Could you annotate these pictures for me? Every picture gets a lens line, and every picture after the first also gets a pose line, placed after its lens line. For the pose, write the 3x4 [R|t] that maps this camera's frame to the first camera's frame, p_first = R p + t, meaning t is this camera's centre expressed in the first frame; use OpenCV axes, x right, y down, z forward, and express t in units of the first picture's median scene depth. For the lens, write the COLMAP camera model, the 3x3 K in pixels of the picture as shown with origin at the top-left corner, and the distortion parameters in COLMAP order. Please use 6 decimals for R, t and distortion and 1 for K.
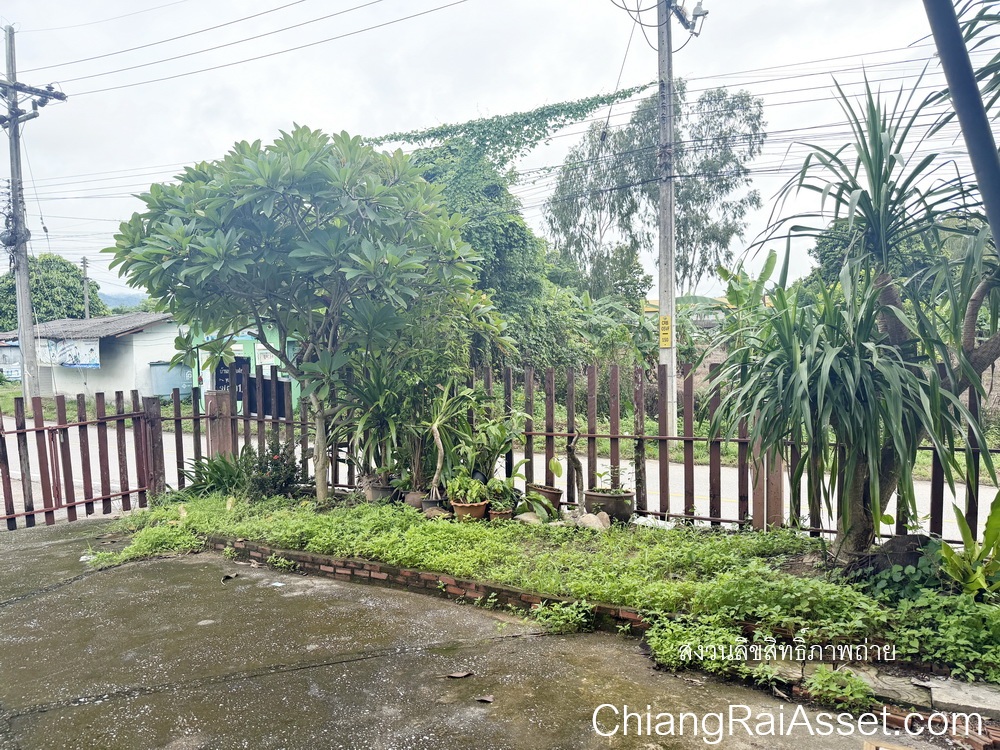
lens RADIAL K [[706.3, 0, 497.6], [0, 706.3, 383.4], [0, 0, 1]] dist [0.063787, -0.095500]
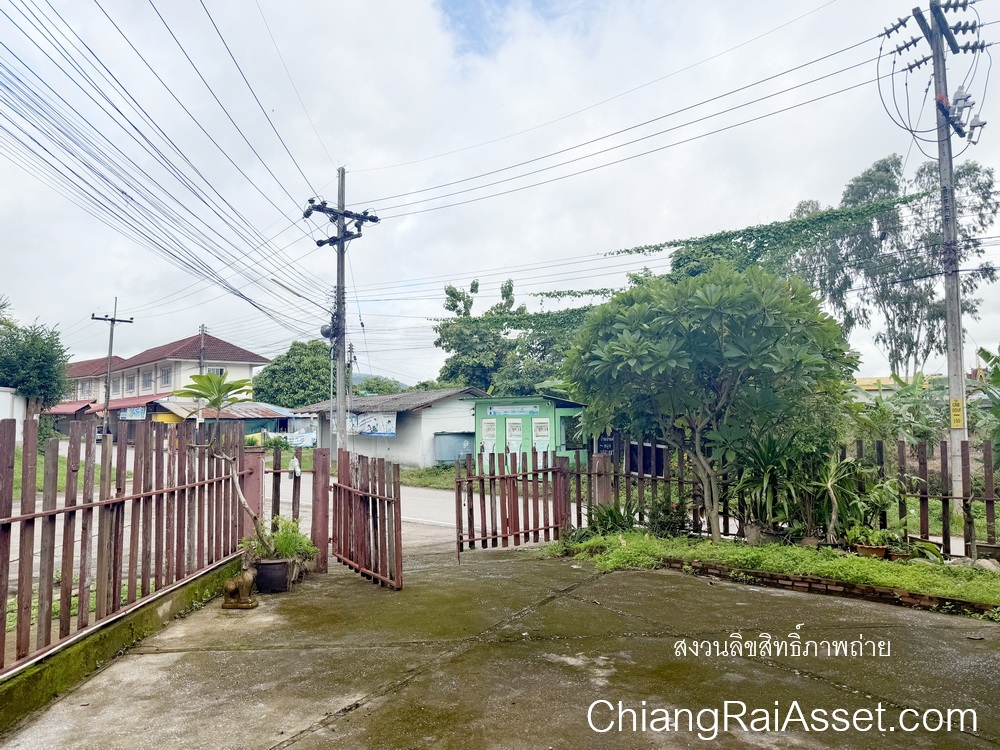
lens RADIAL K [[694.7, 0, 500.0], [0, 694.7, 375.0], [0, 0, 1]] dist [0.073885, -0.109006]
pose [[0.965096, 0.001275, -0.261895, -0.082212], [-0.033253, 0.992492, -0.117706, 0.007872], [0.259778, 0.122306, 0.957892, -0.098495]]
